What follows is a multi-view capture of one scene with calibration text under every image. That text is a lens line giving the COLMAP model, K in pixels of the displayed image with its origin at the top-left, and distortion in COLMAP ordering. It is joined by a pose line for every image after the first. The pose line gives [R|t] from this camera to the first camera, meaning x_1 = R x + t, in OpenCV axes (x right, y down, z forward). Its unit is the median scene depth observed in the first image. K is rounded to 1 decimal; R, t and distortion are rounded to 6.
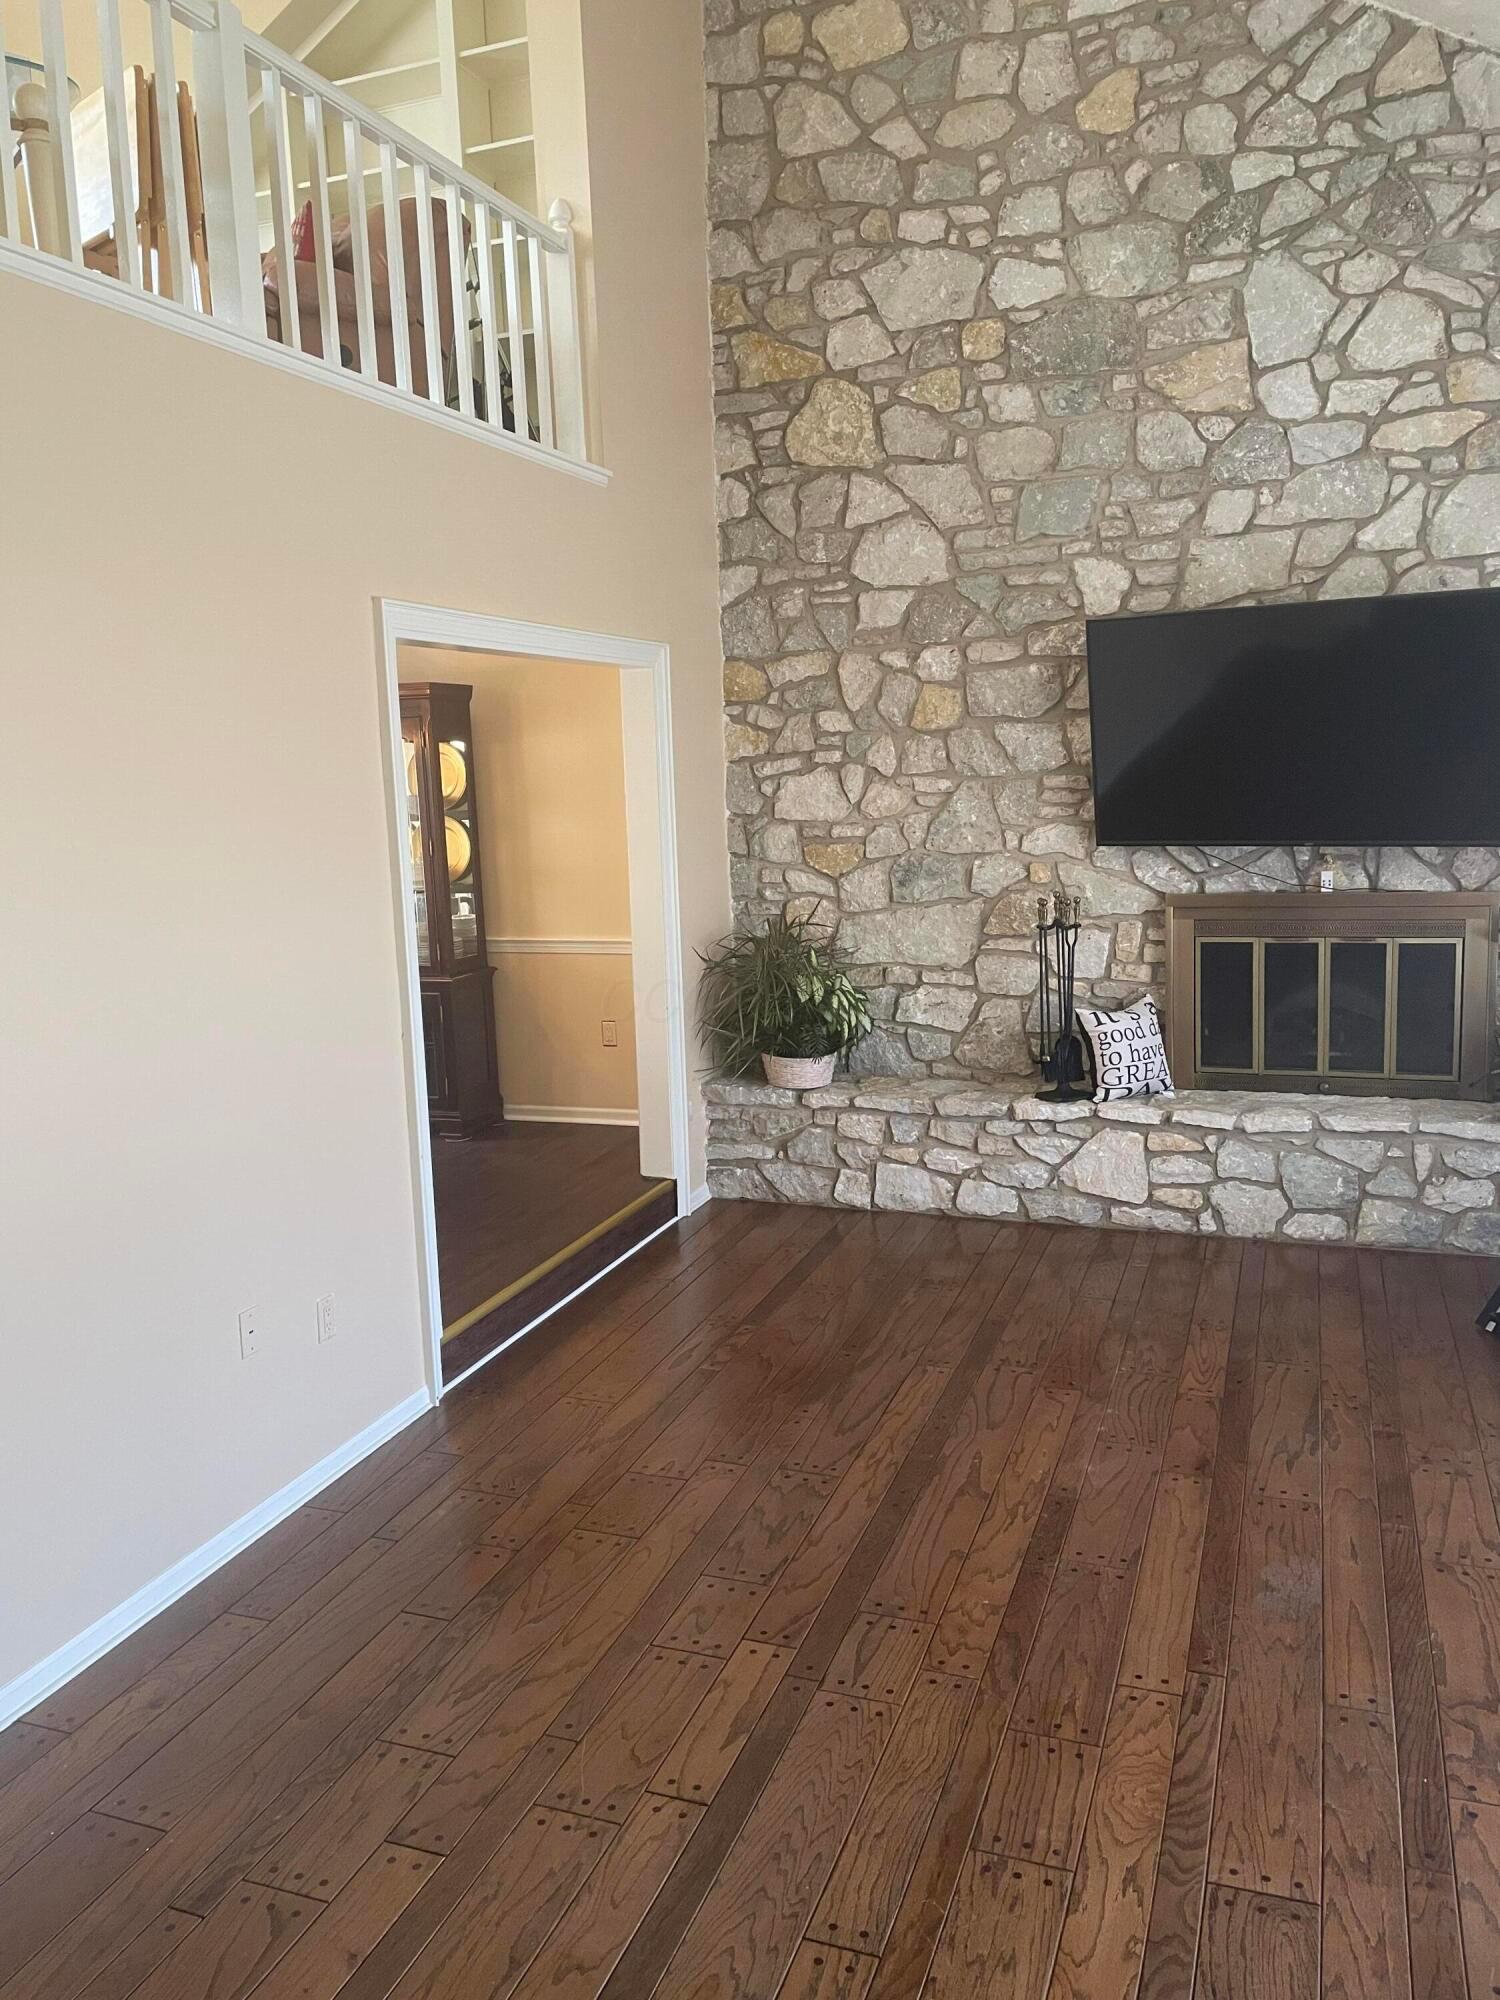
lens RADIAL K [[1506.6, 0, 747.9], [0, 1506.6, 987.0], [0, 0, 1]] dist [0.104064, -0.126026]
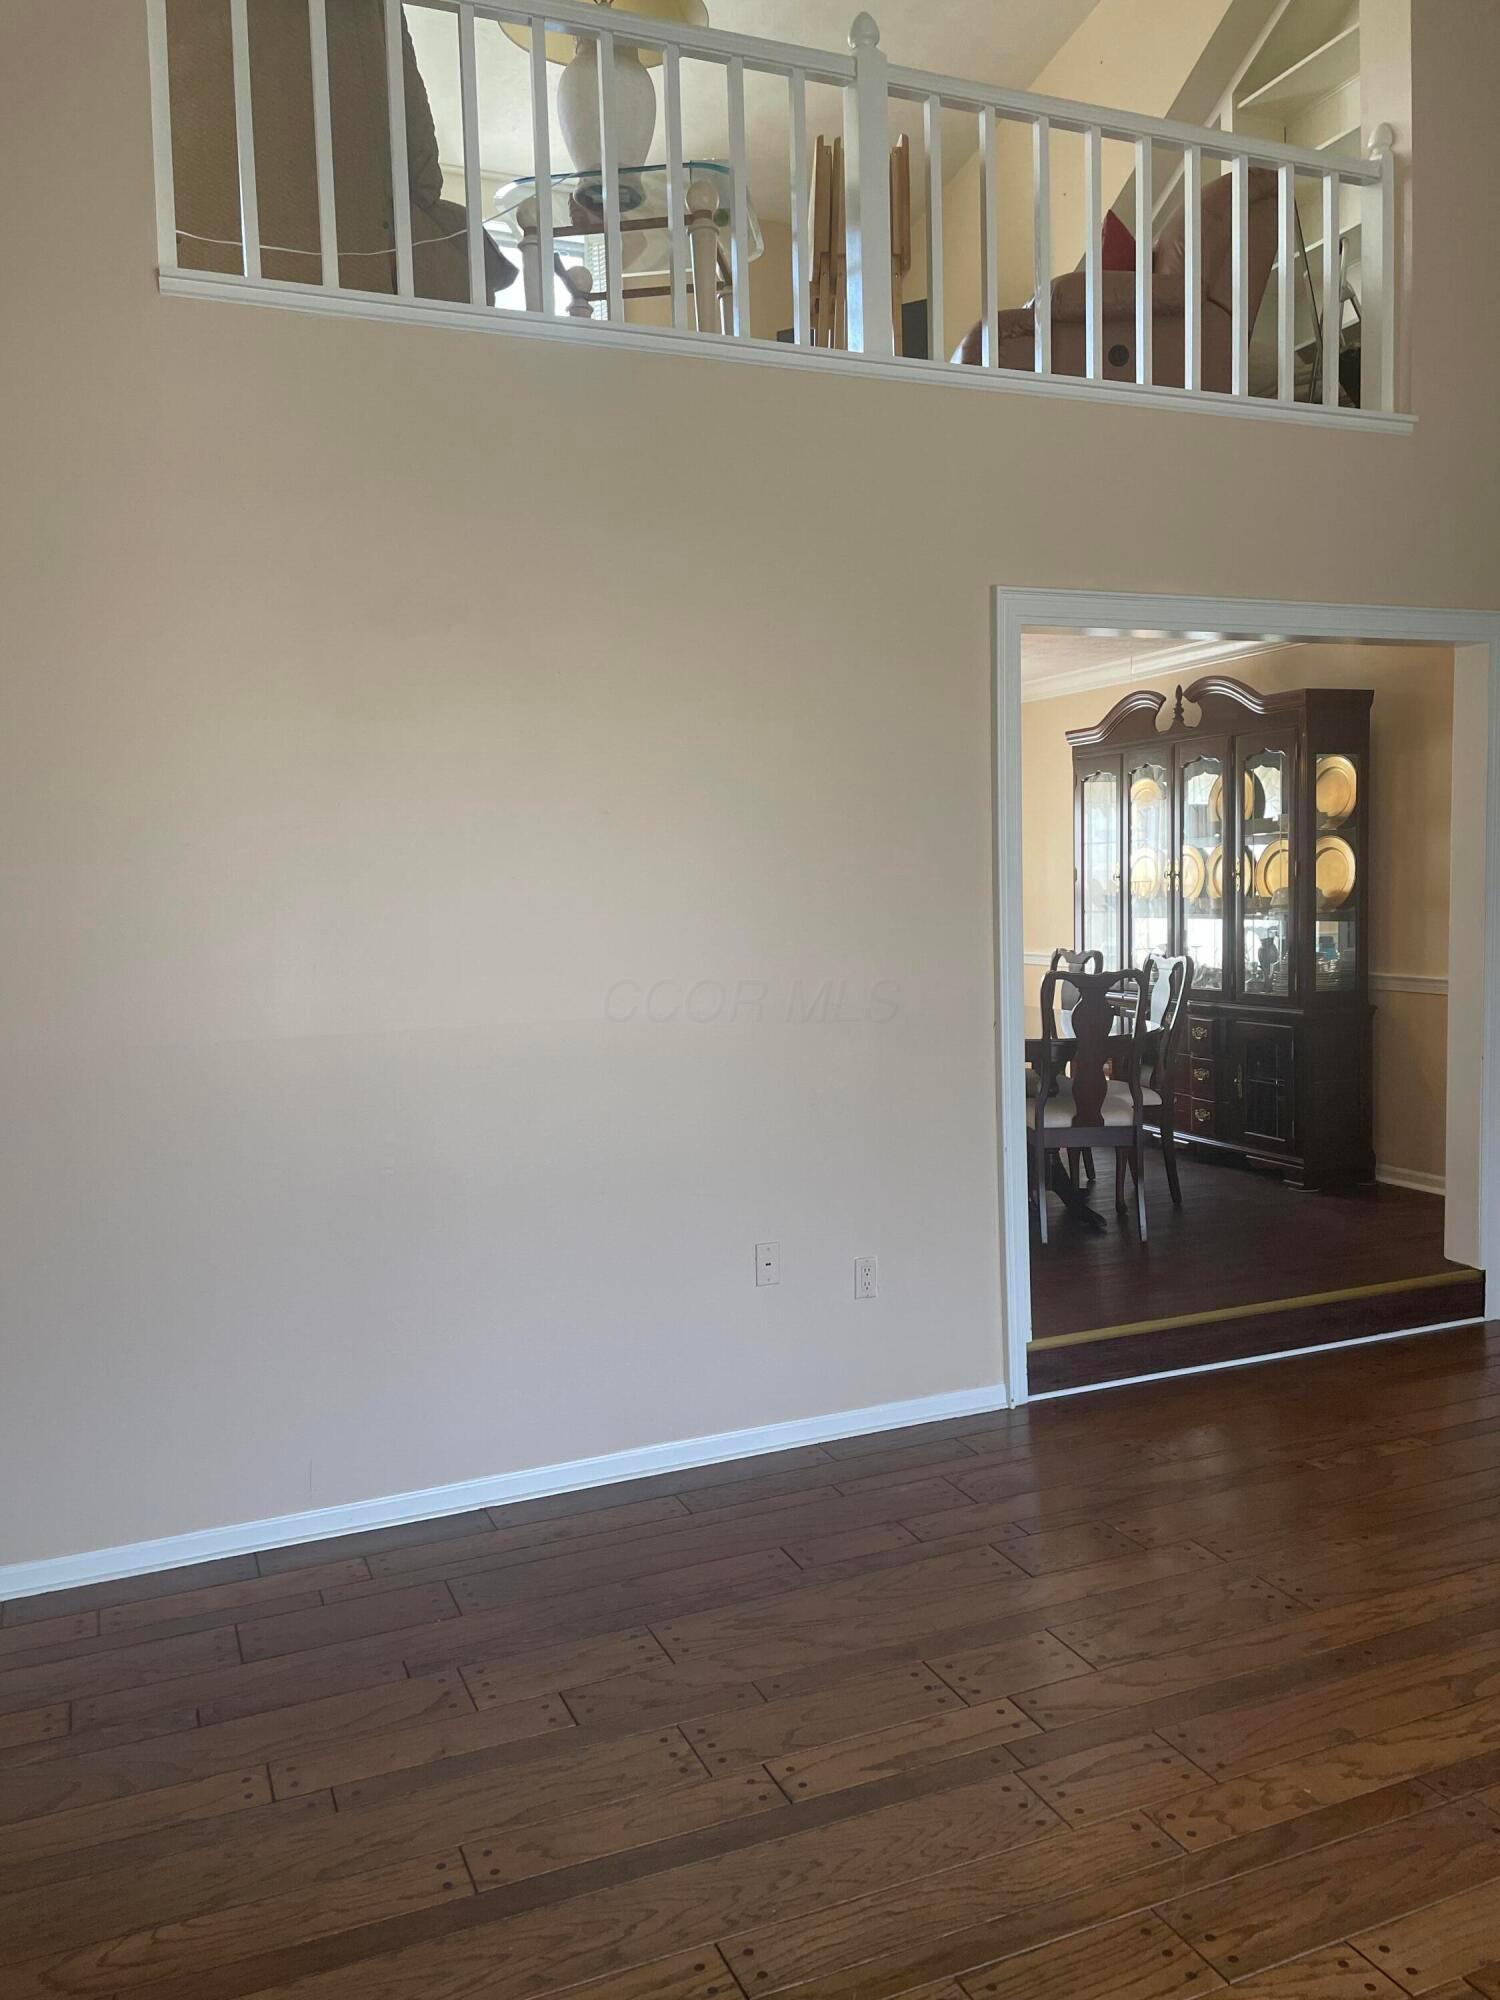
lens RADIAL K [[1520.1, 0, 750.0], [0, 1520.1, 1000.0], [0, 0, 1]] dist [0.106296, -0.114230]
pose [[0.688855, 0.072228, -0.721292, 0.372253], [-0.101506, 0.994831, 0.002678, 0.029134], [0.717757, 0.071371, 0.692626, 0.181405]]
